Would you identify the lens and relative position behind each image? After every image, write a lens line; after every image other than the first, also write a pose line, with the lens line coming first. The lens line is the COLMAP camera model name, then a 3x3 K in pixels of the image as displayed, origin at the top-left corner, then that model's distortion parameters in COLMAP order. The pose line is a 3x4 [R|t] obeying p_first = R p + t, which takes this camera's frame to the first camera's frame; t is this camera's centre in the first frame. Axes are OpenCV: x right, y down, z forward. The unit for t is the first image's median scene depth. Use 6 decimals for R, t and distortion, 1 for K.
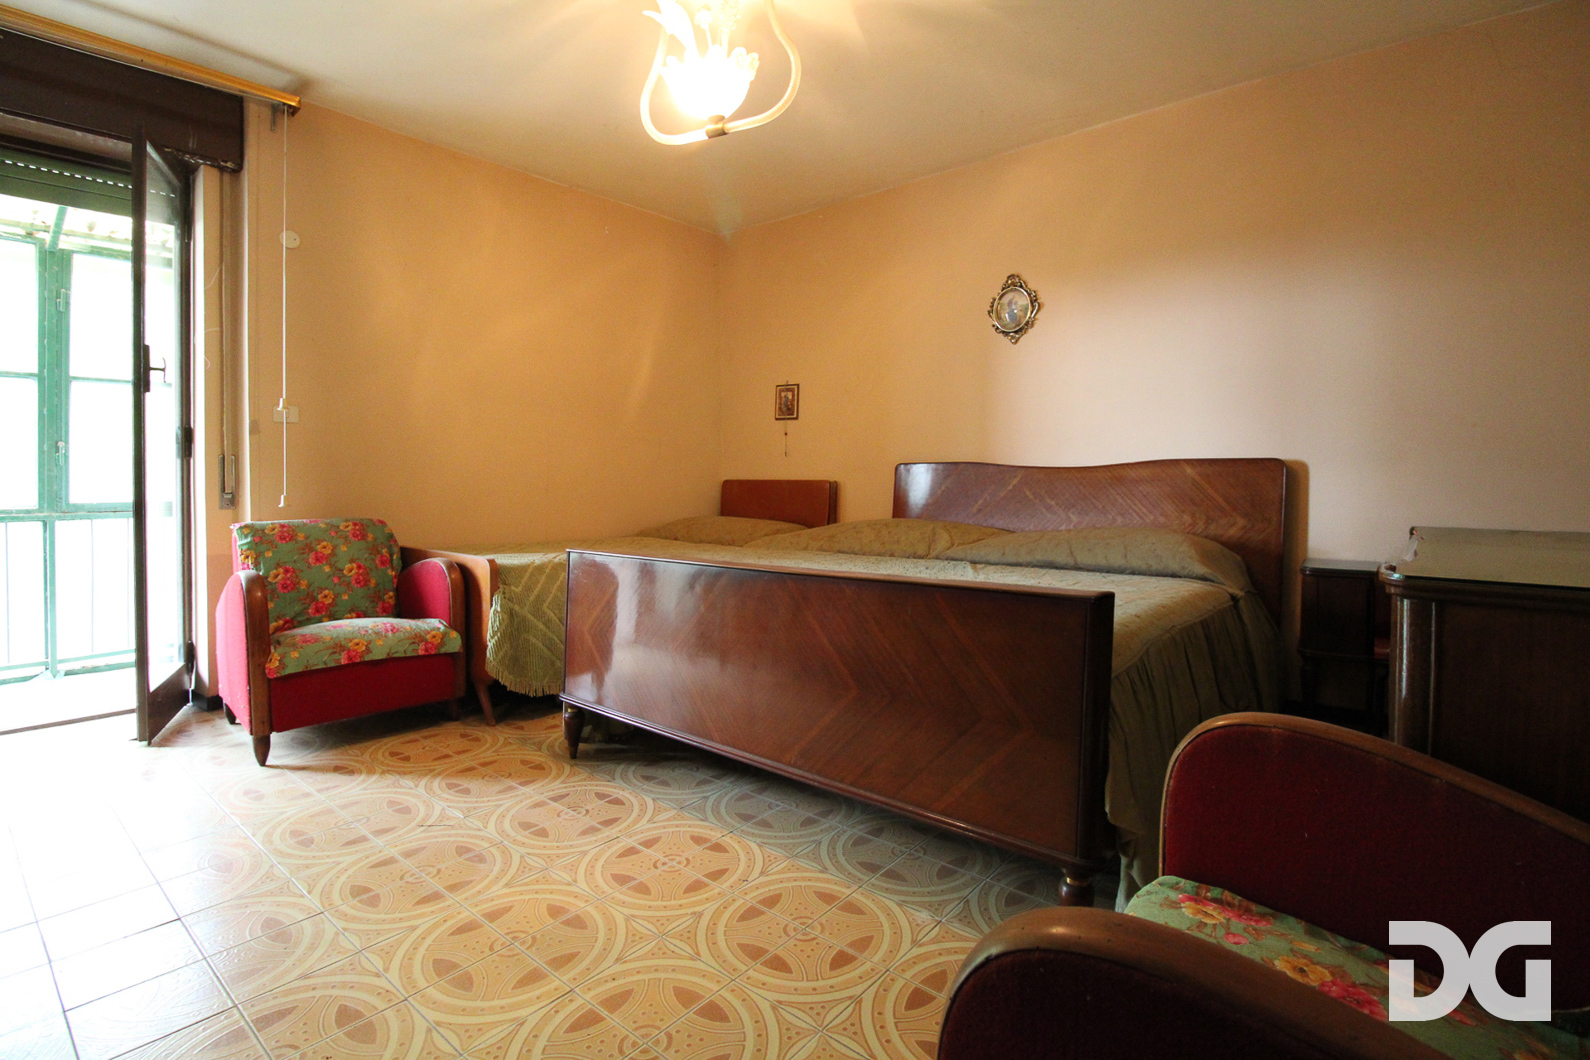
lens RADIAL K [[733.5, 0, 794.8], [0, 733.5, 507.5], [0, 0, 1]] dist [0.002202, -0.013621]
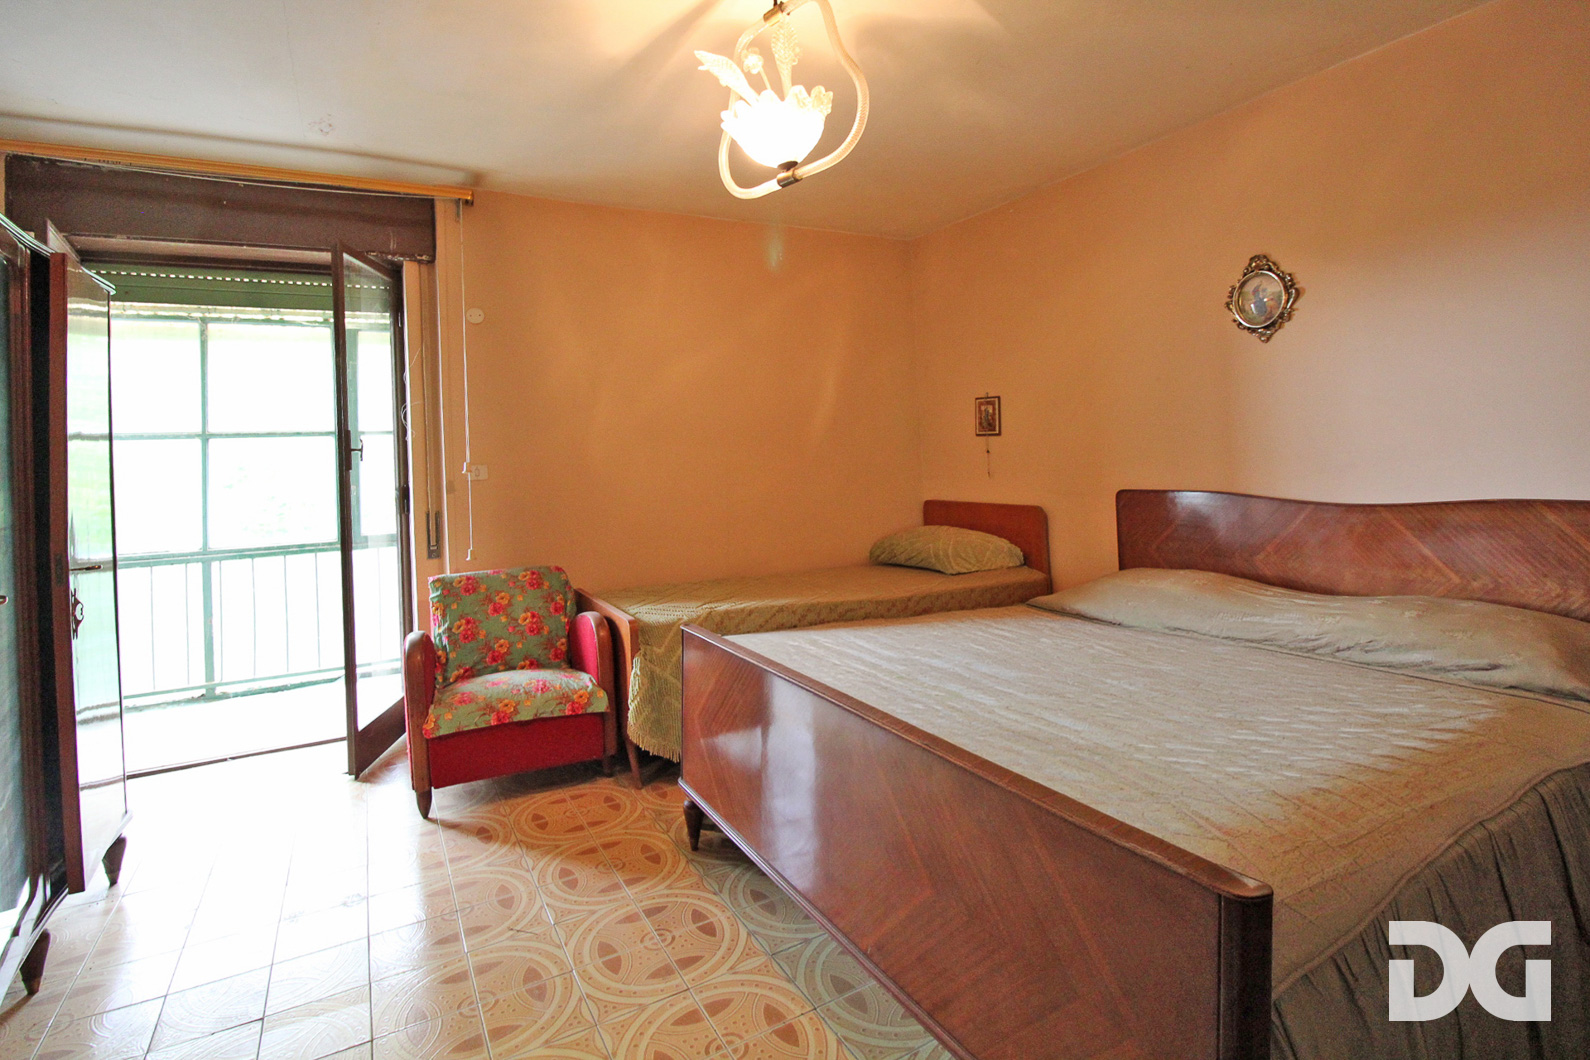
lens RADIAL K [[742.2, 0, 793.1], [0, 742.2, 455.0], [0, 0, 1]] dist [0.003875, -0.011608]
pose [[0.935891, -0.026691, -0.351277, 0.148357], [0.012049, 0.998968, -0.043801, -0.107442], [0.352083, 0.036760, 0.935247, 0.137307]]
